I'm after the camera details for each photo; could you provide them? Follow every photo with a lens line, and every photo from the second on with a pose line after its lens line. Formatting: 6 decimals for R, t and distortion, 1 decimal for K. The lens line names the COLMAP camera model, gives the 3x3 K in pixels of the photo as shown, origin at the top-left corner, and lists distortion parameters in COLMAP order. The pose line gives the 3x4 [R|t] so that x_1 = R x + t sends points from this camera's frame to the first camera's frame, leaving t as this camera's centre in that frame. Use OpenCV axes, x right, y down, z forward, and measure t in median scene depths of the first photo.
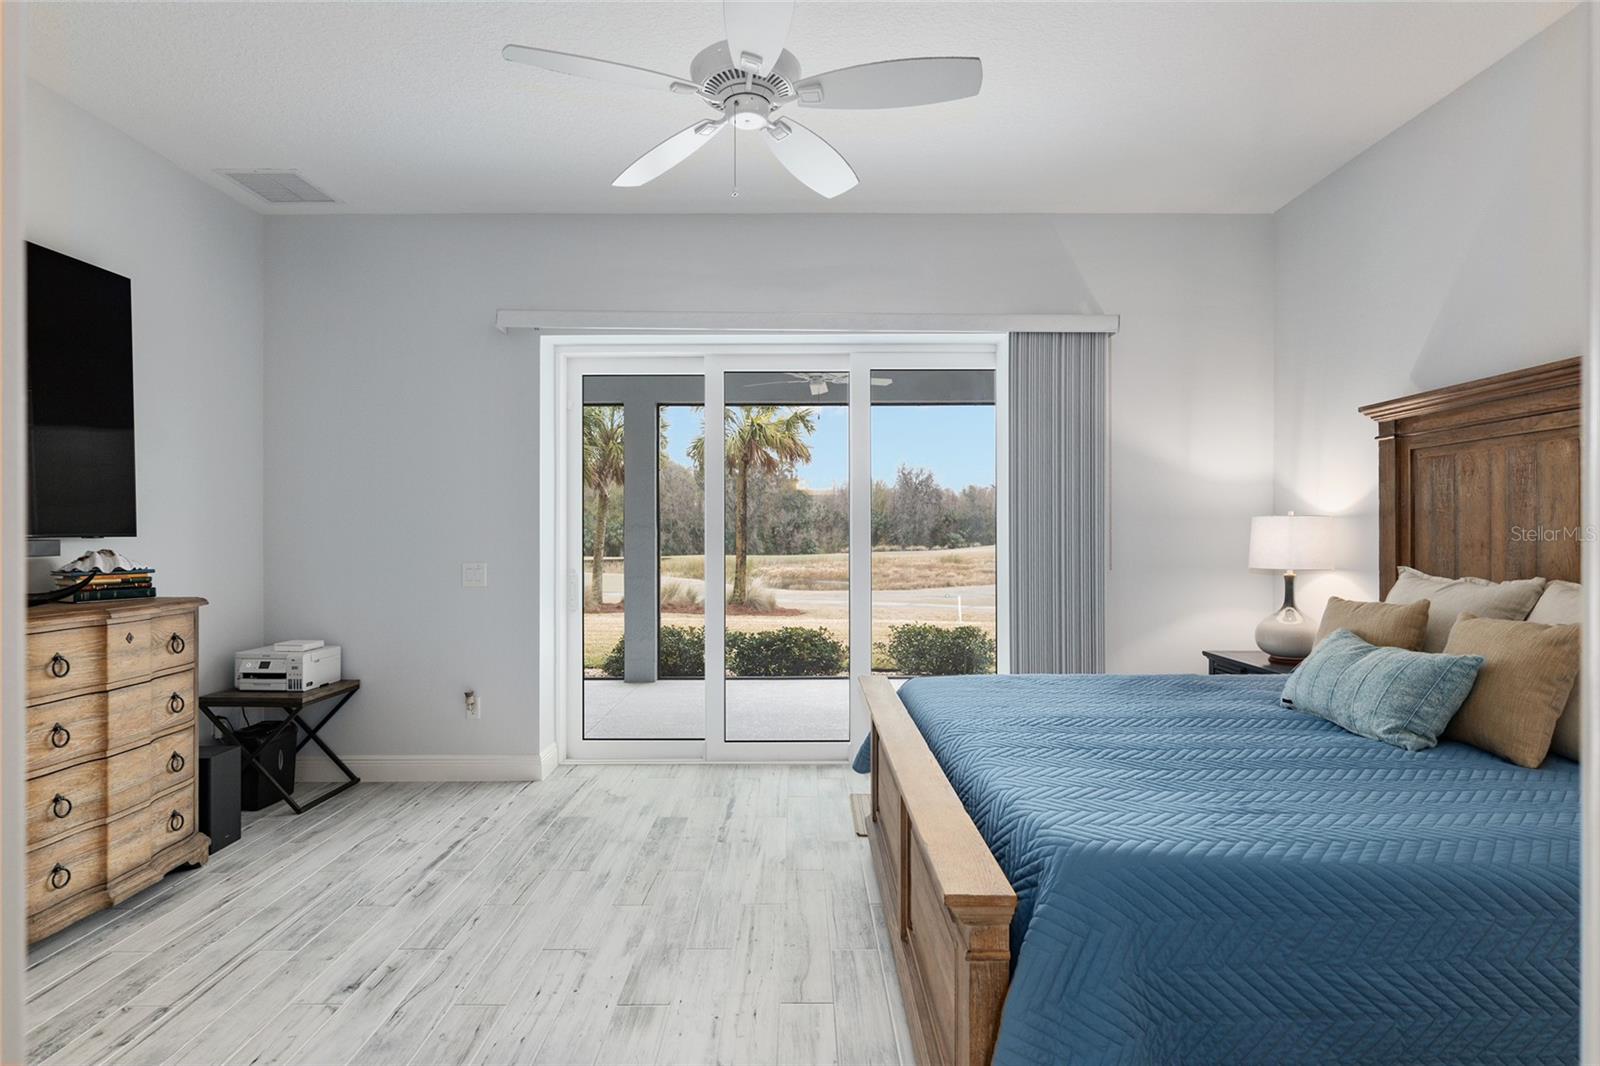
lens RADIAL K [[782.8, 0, 798.1], [0, 782.8, 535.8], [0, 0, 1]] dist [-0.013713, 0.004458]
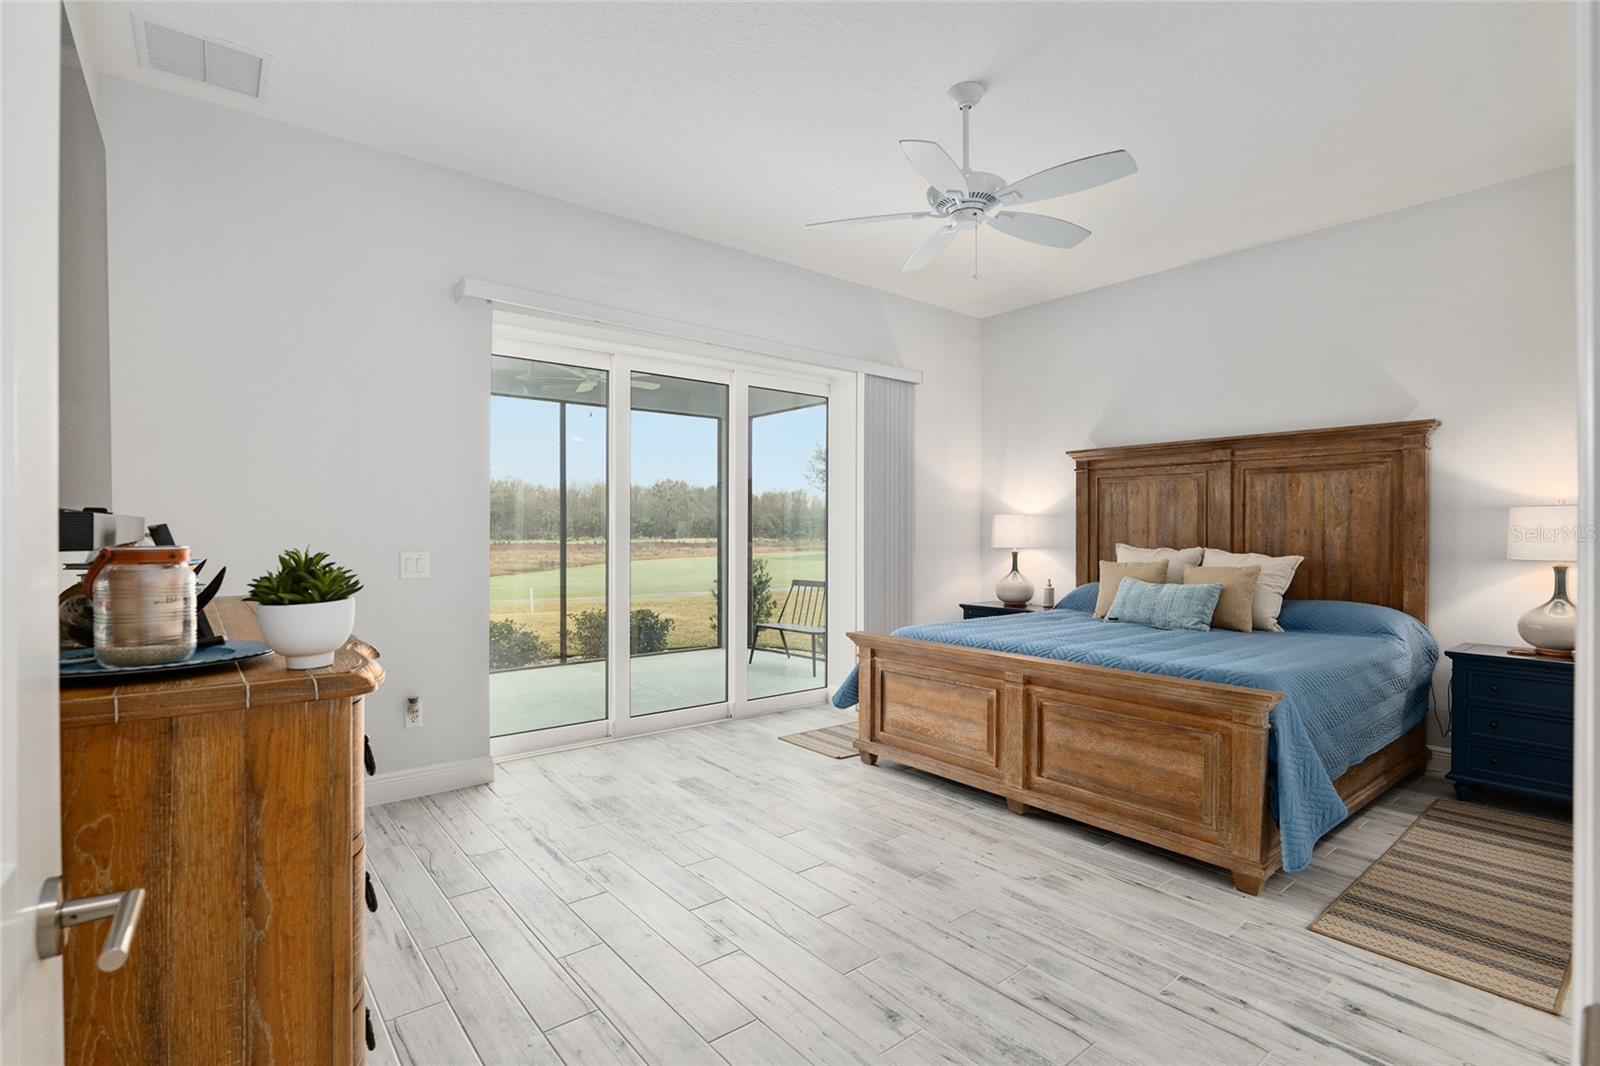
lens RADIAL K [[758.6, 0, 773.0], [0, 758.6, 530.4], [0, 0, 1]] dist [-0.014307, 0.001439]
pose [[0.785697, 0.003962, 0.618599, -0.723579], [-0.004882, 0.999988, -0.000204, 0.010370], [-0.618593, -0.002859, 0.785706, 0.086566]]
